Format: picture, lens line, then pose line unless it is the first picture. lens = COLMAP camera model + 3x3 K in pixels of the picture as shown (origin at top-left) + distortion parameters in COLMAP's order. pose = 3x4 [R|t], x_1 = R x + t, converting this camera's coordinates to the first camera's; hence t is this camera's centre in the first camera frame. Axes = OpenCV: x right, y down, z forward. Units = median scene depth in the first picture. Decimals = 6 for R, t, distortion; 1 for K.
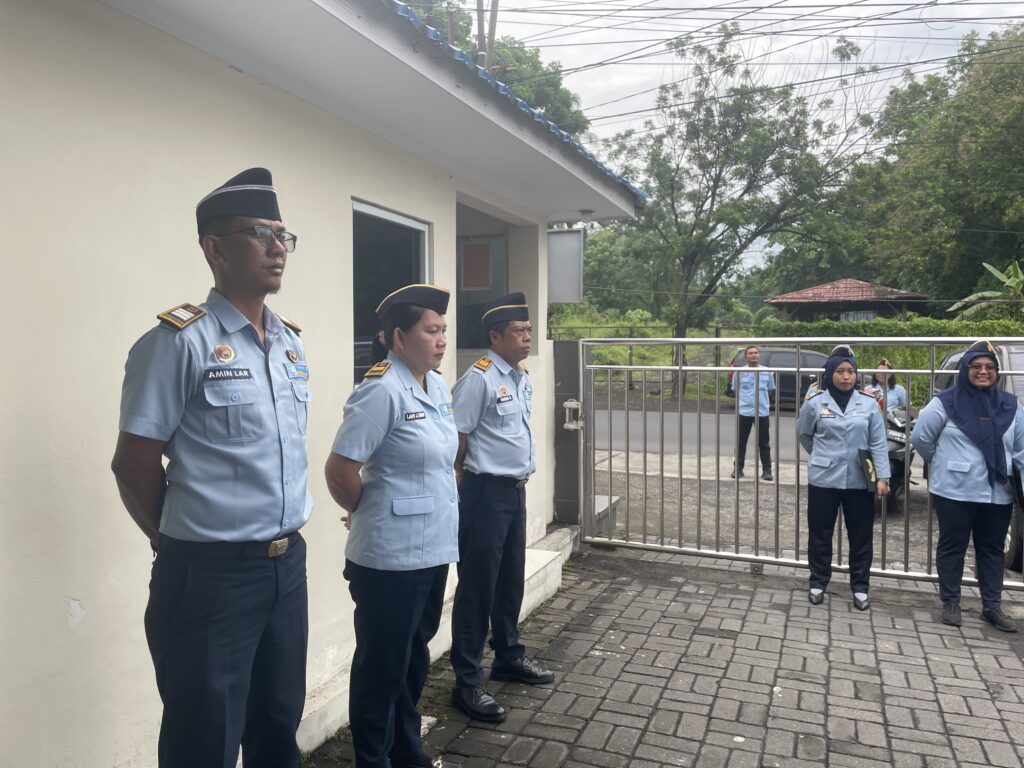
lens RADIAL K [[774.0, 0, 511.7], [0, 774.0, 392.1], [0, 0, 1]] dist [0.004340, -0.010901]
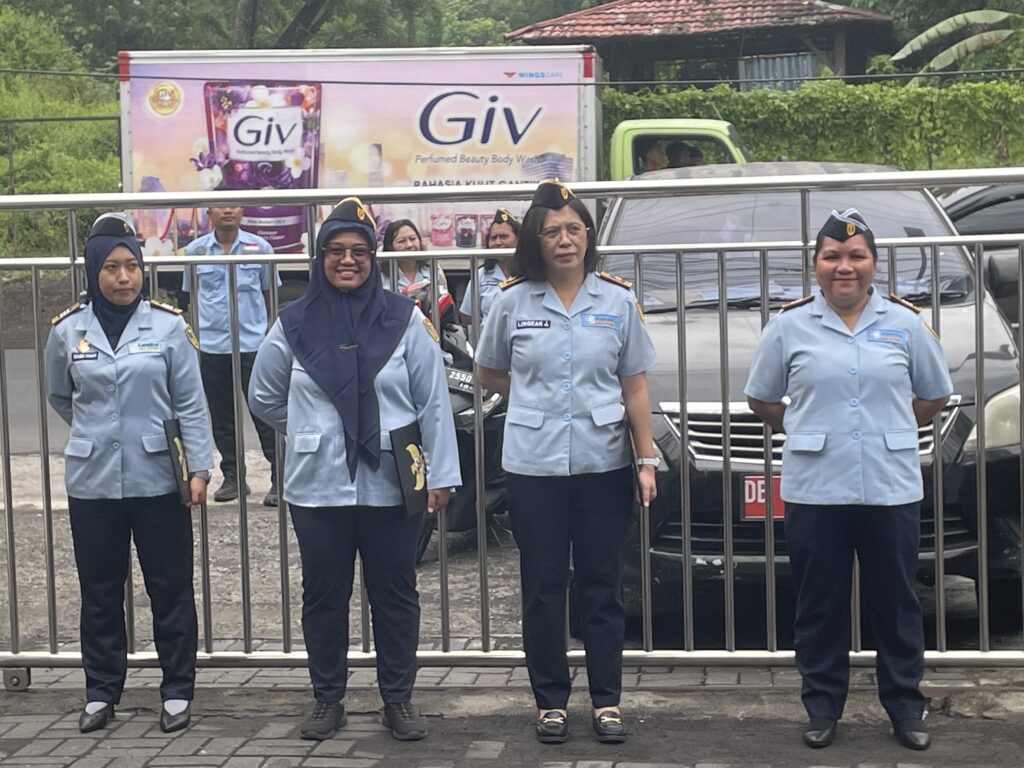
lens RADIAL K [[2272.2, 0, 511.1], [0, 2272.2, 377.3], [0, 0, 1]] dist [0.193878, 0.000000]
pose [[0.970152, -0.051351, 0.236998, 0.321977], [0.041649, 0.998084, 0.045764, -0.011844], [-0.238894, -0.034527, 0.970432, -0.499588]]
